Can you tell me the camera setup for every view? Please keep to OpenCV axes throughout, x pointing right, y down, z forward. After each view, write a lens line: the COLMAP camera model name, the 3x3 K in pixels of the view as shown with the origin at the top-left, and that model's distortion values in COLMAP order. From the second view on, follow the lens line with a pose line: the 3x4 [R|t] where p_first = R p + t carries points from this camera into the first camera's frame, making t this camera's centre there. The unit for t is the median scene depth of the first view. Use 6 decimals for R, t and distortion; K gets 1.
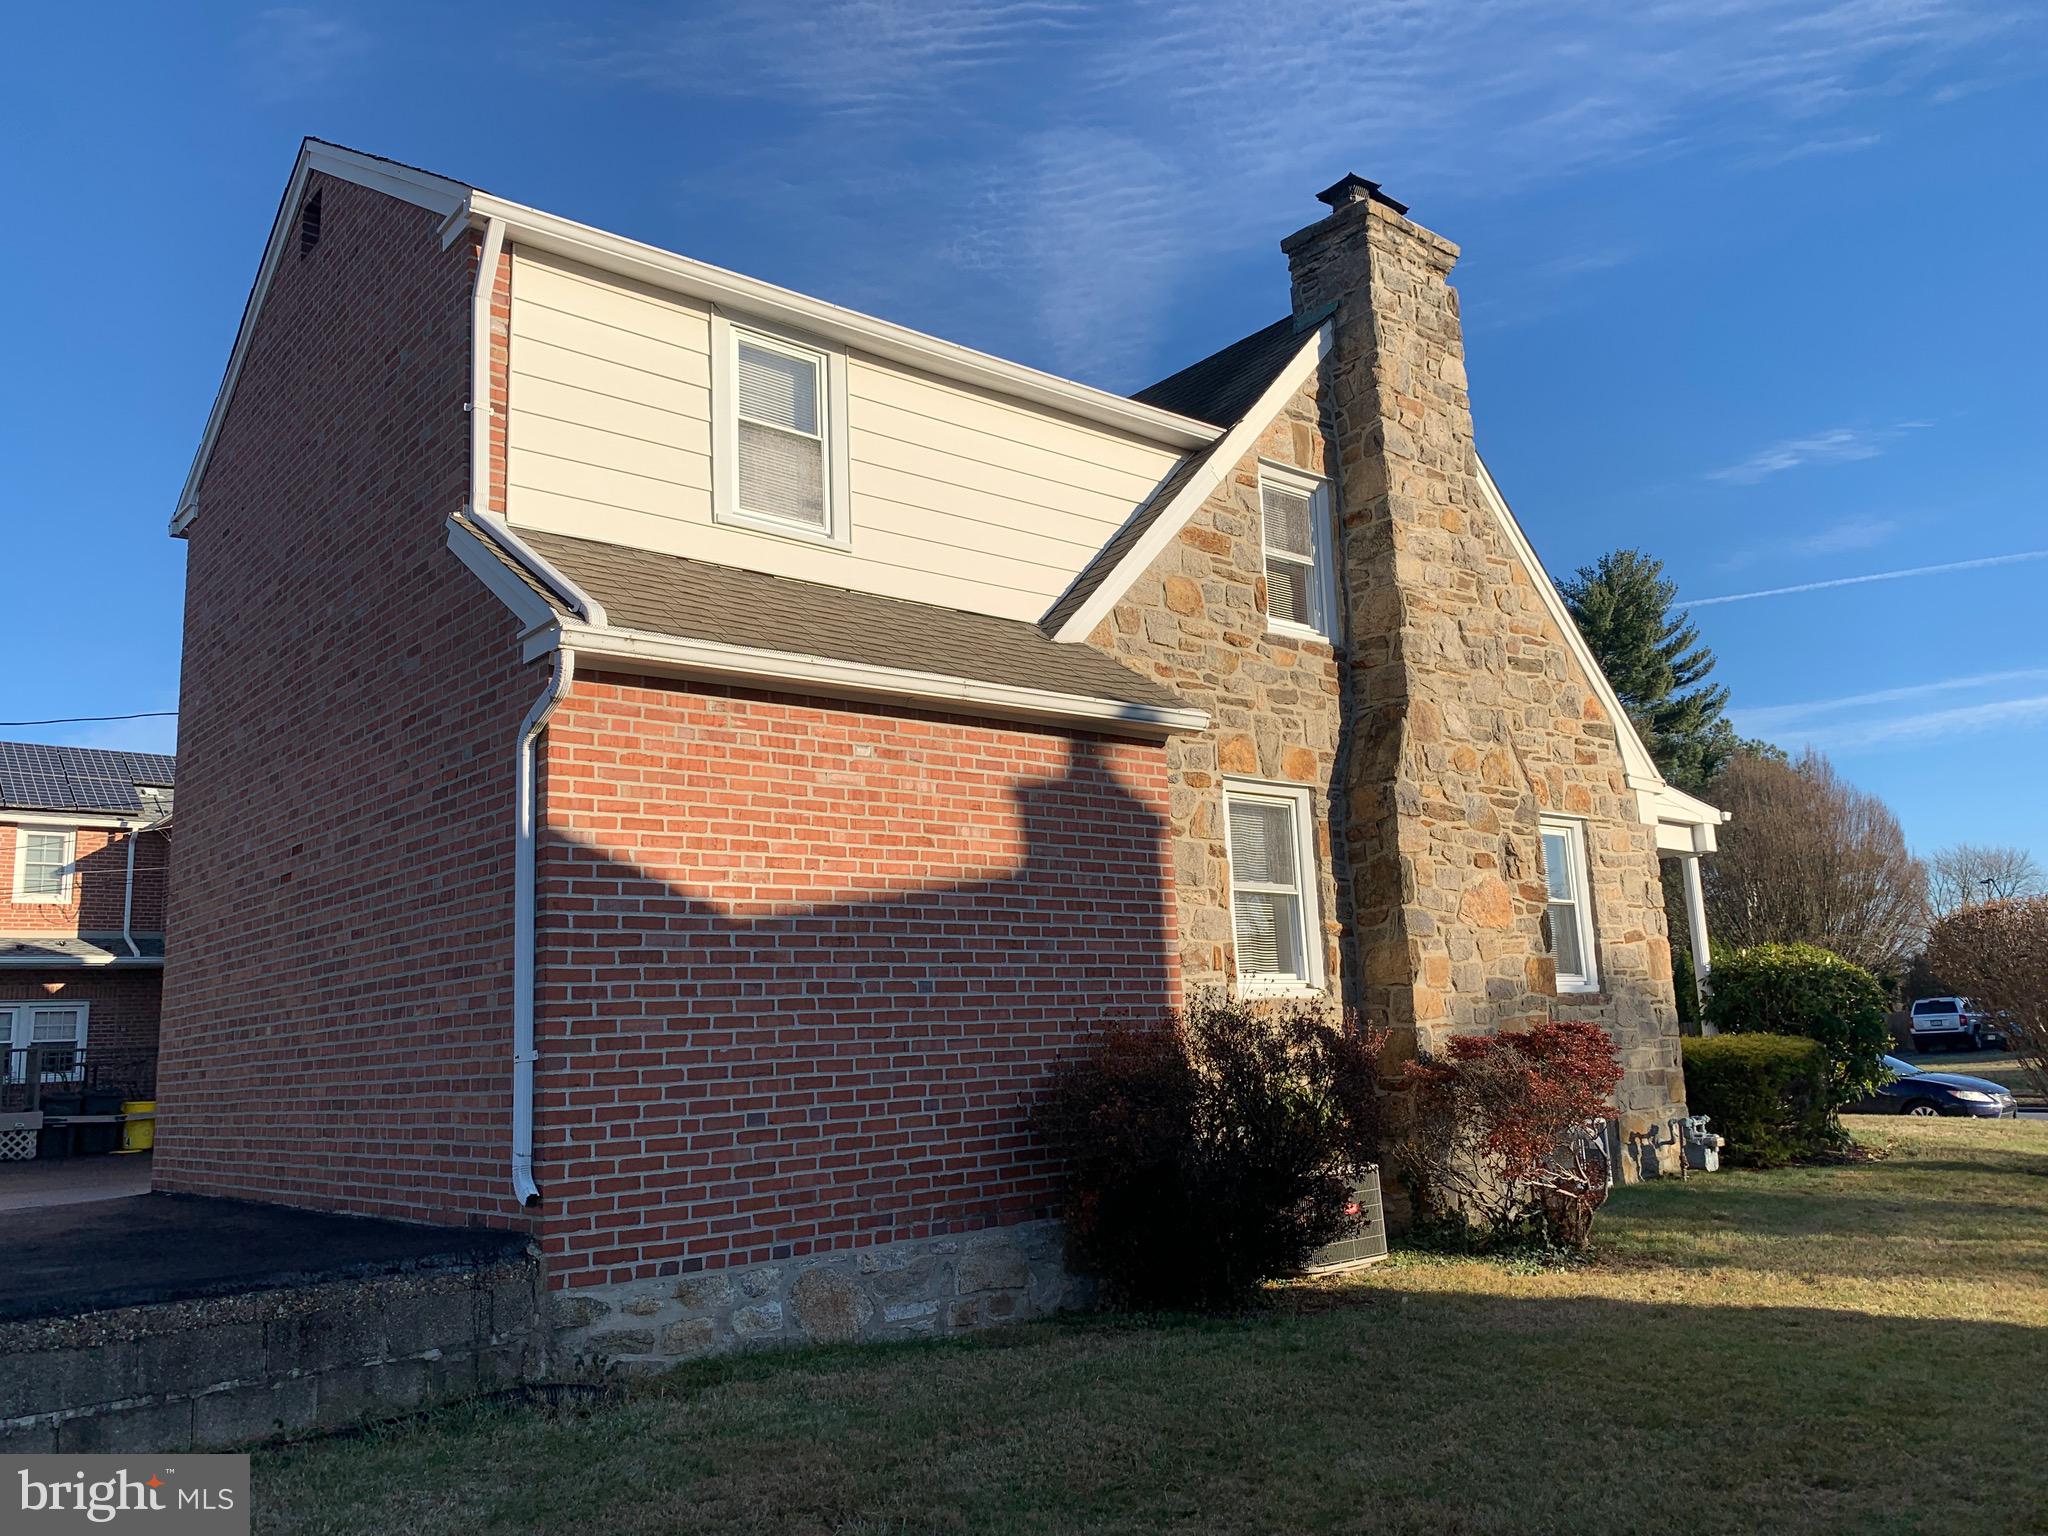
lens RADIAL K [[1580.5, 0, 1017.7], [0, 1580.5, 737.5], [0, 0, 1]] dist [0.044290, -0.060987]
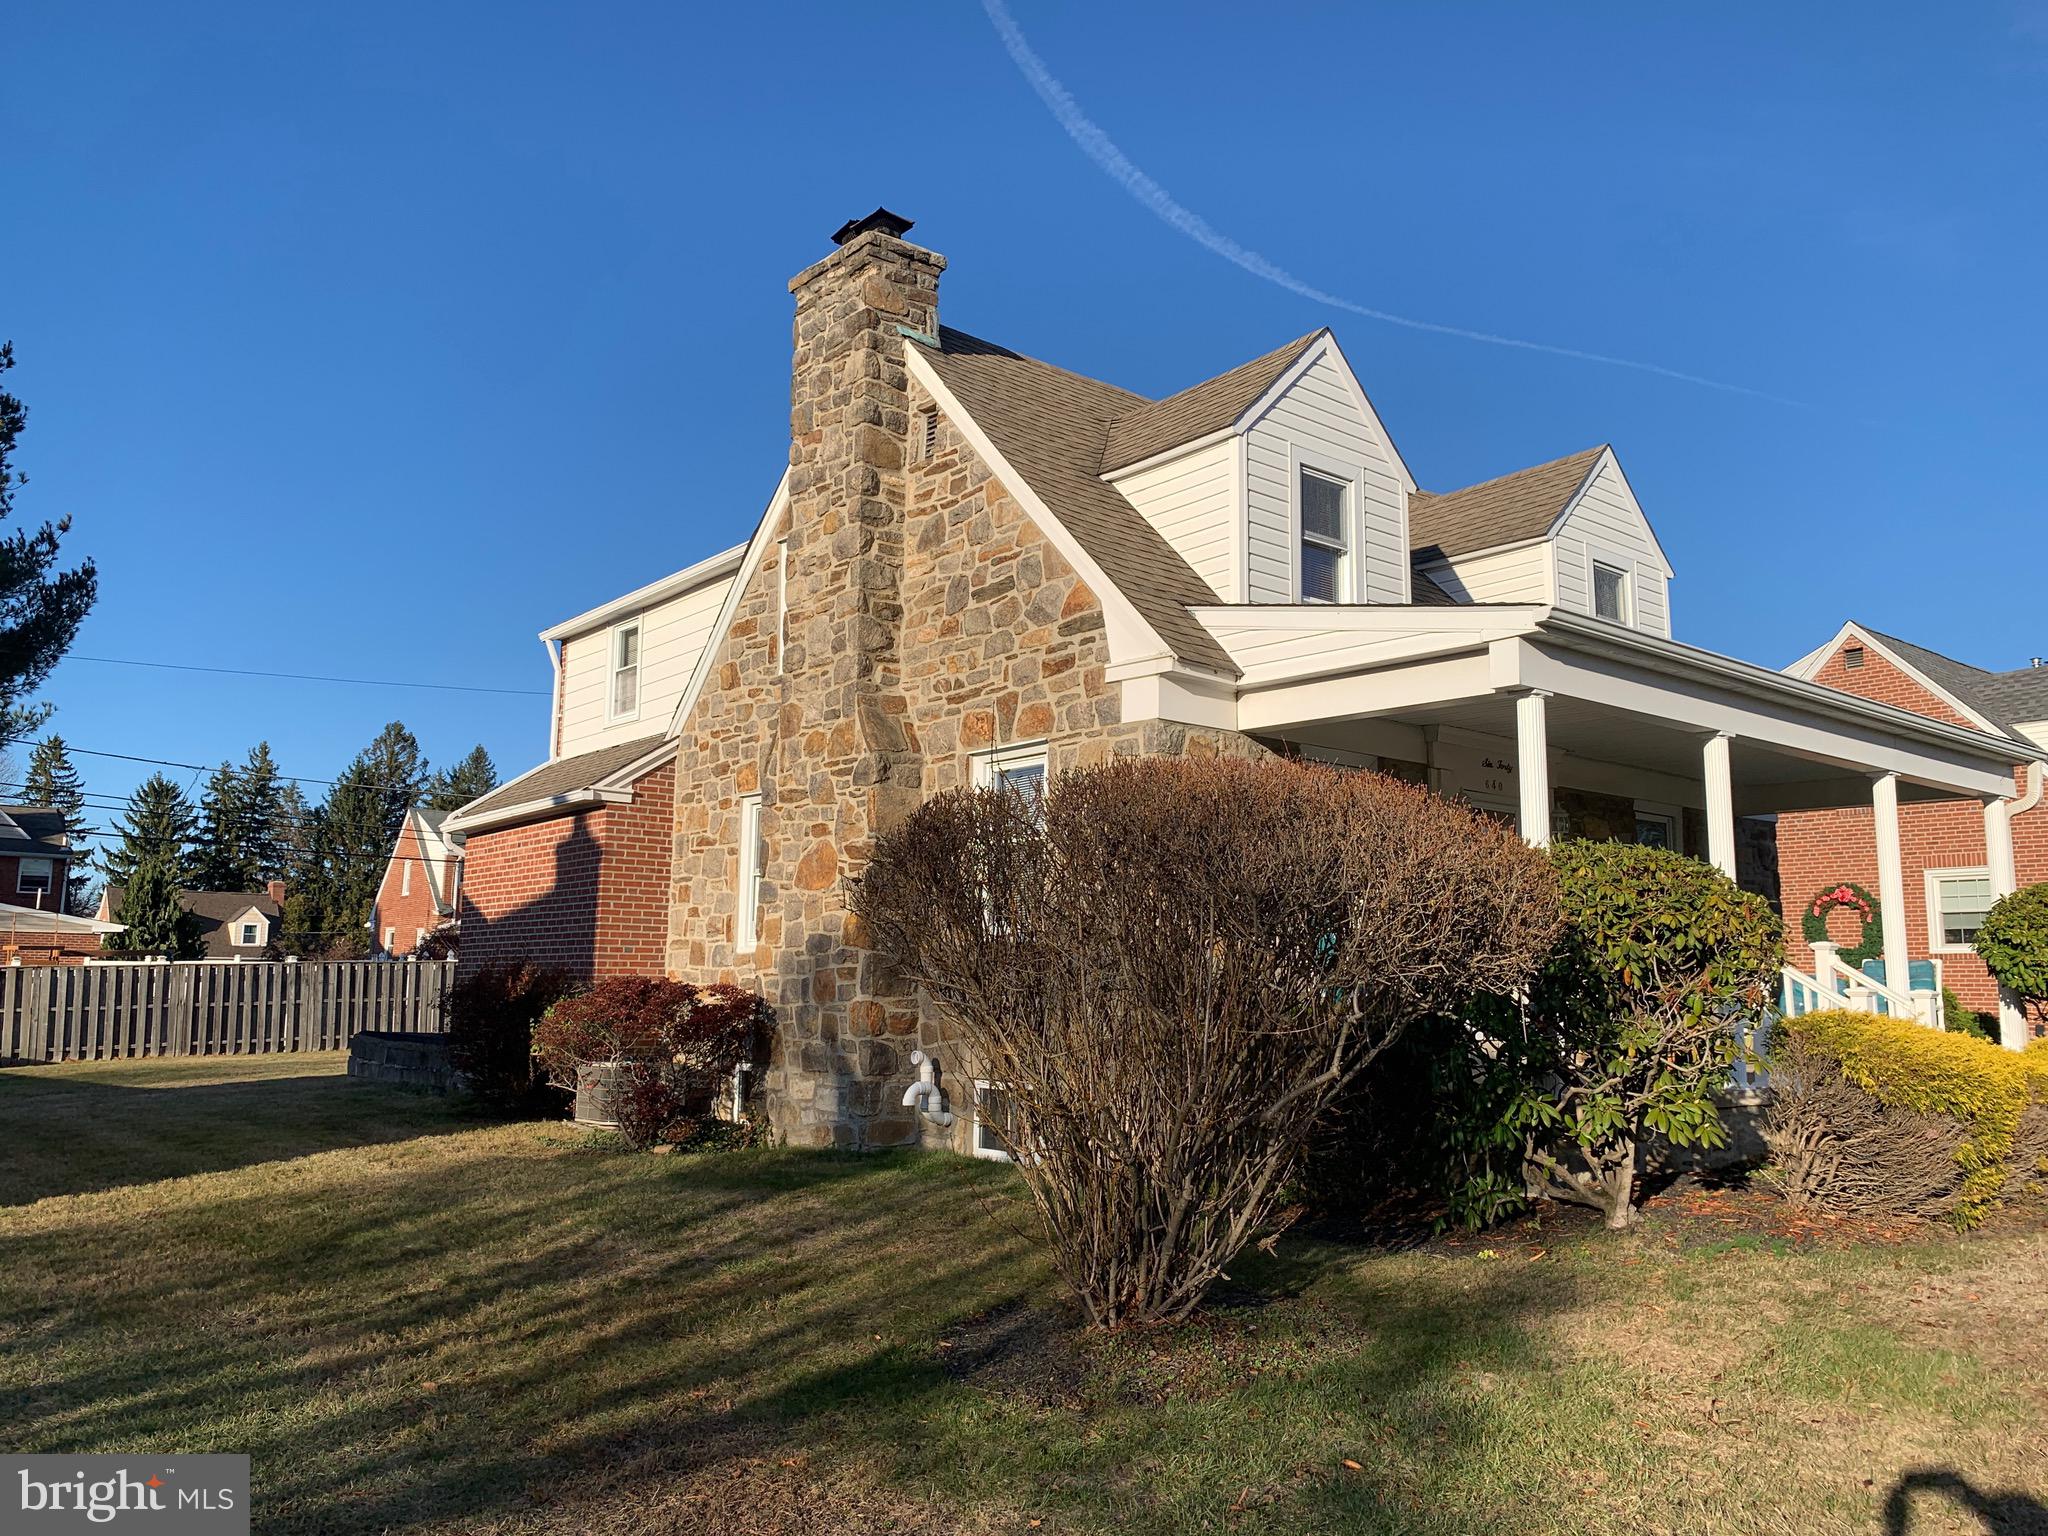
lens RADIAL K [[1547.9, 0, 1057.3], [0, 1547.9, 768.9], [0, 0, 1]] dist [0.039514, -0.089103]
pose [[0.010097, -0.102547, -0.994677, 0.684235], [0.190197, 0.976765, -0.098770, 0.086372], [0.981694, -0.188188, 0.029367, 0.559892]]
